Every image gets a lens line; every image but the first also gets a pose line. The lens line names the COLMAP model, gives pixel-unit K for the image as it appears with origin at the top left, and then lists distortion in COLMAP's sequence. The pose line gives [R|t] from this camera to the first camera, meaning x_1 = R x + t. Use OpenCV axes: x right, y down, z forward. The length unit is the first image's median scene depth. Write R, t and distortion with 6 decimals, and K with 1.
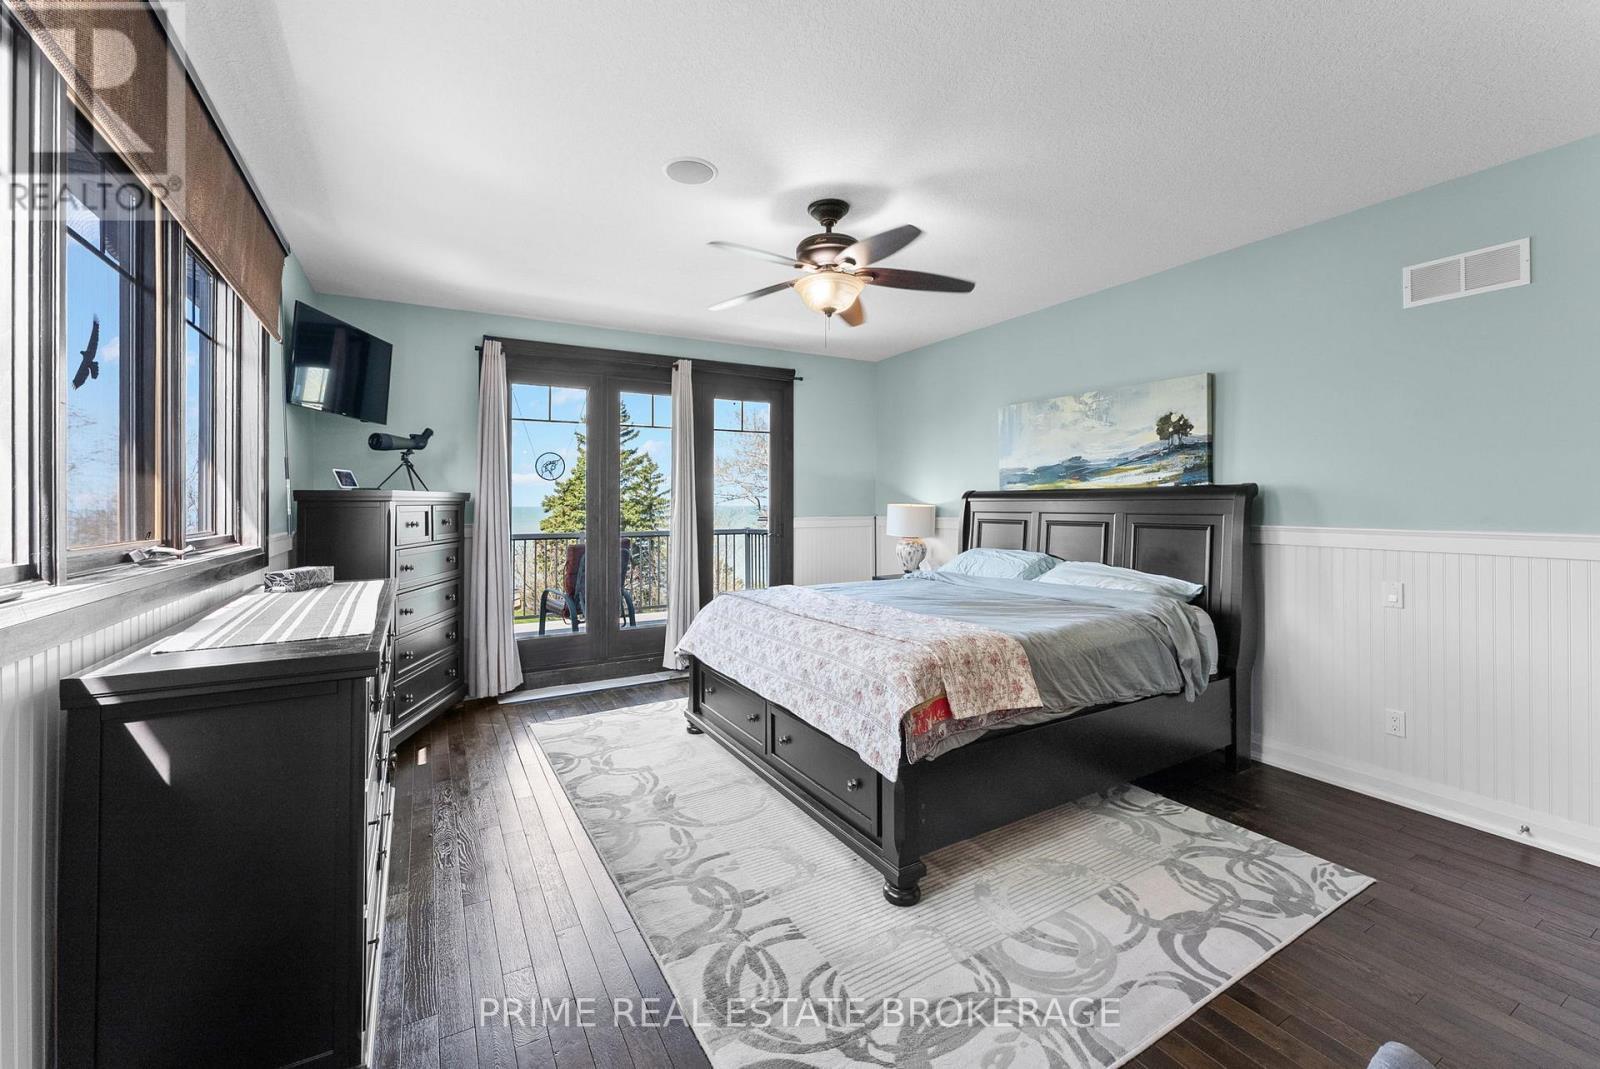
lens RADIAL K [[654.7, 0, 803.6], [0, 654.7, 516.0], [0, 0, 1]] dist [0.001446, 0.000060]
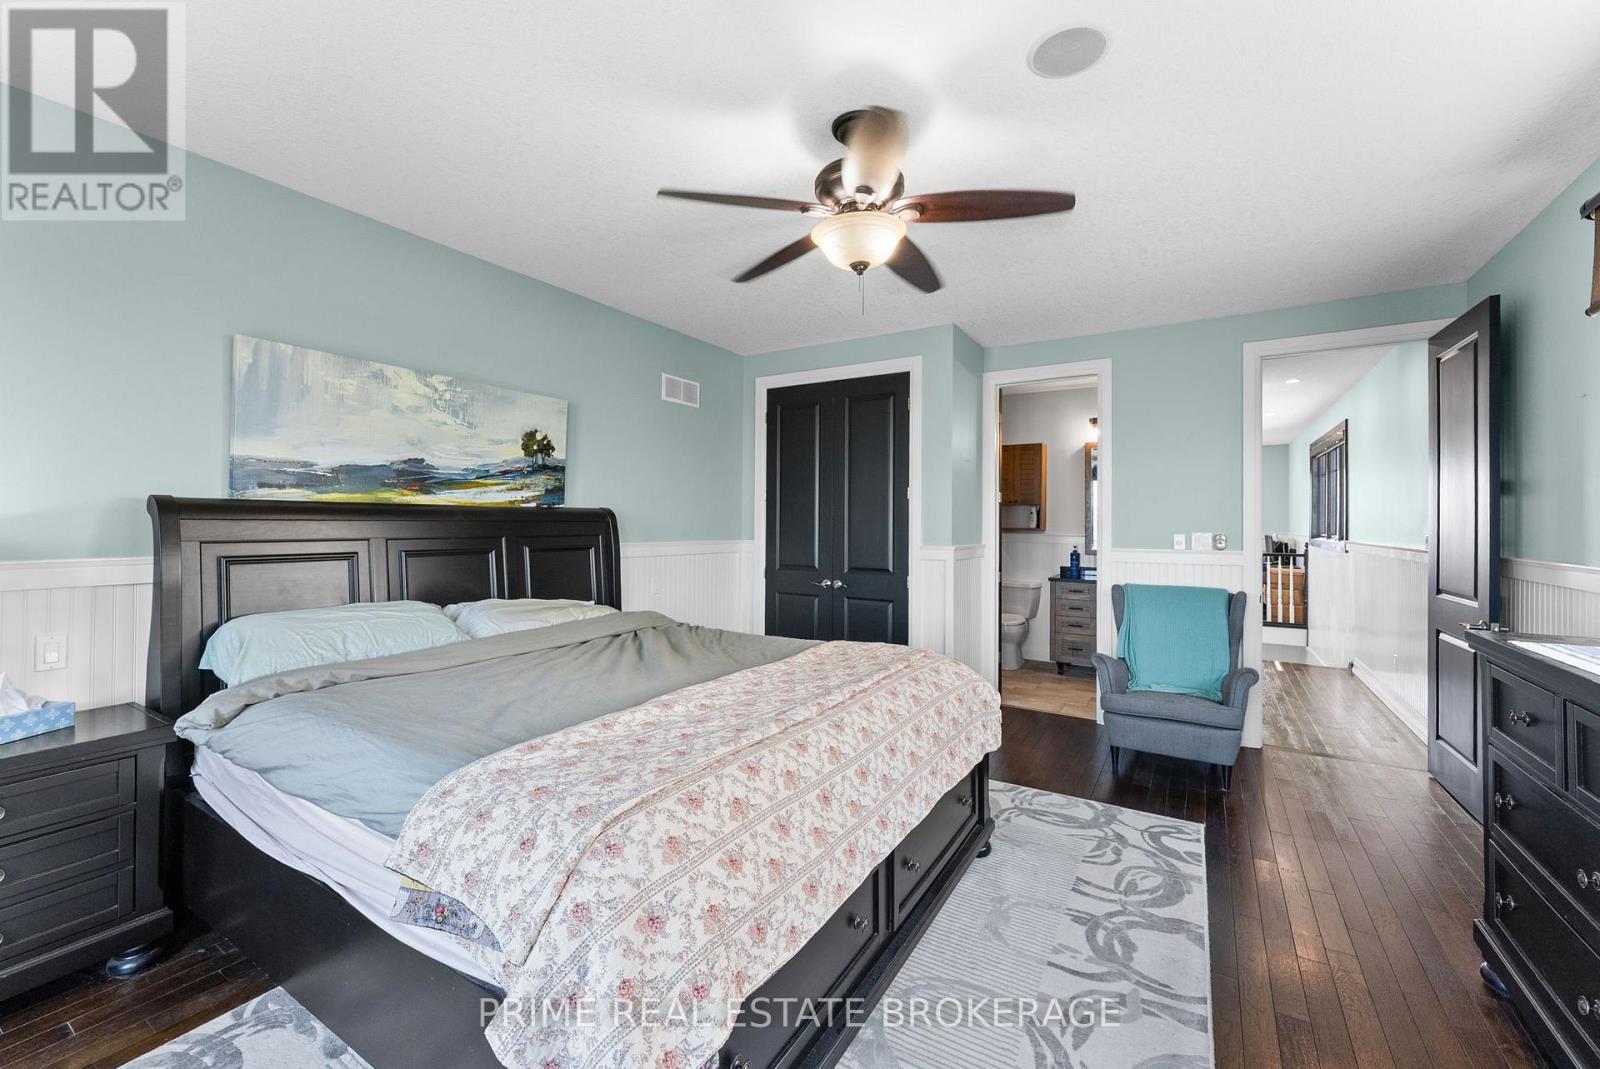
lens RADIAL K [[654.7, 0, 803.6], [0, 654.7, 516.0], [0, 0, 1]] dist [0.001446, 0.000060]
pose [[-0.478394, 0.010324, 0.878085, -0.460069], [0.012989, 0.999905, -0.004680, -0.022472], [-0.878049, 0.009167, -0.478483, 1.109231]]
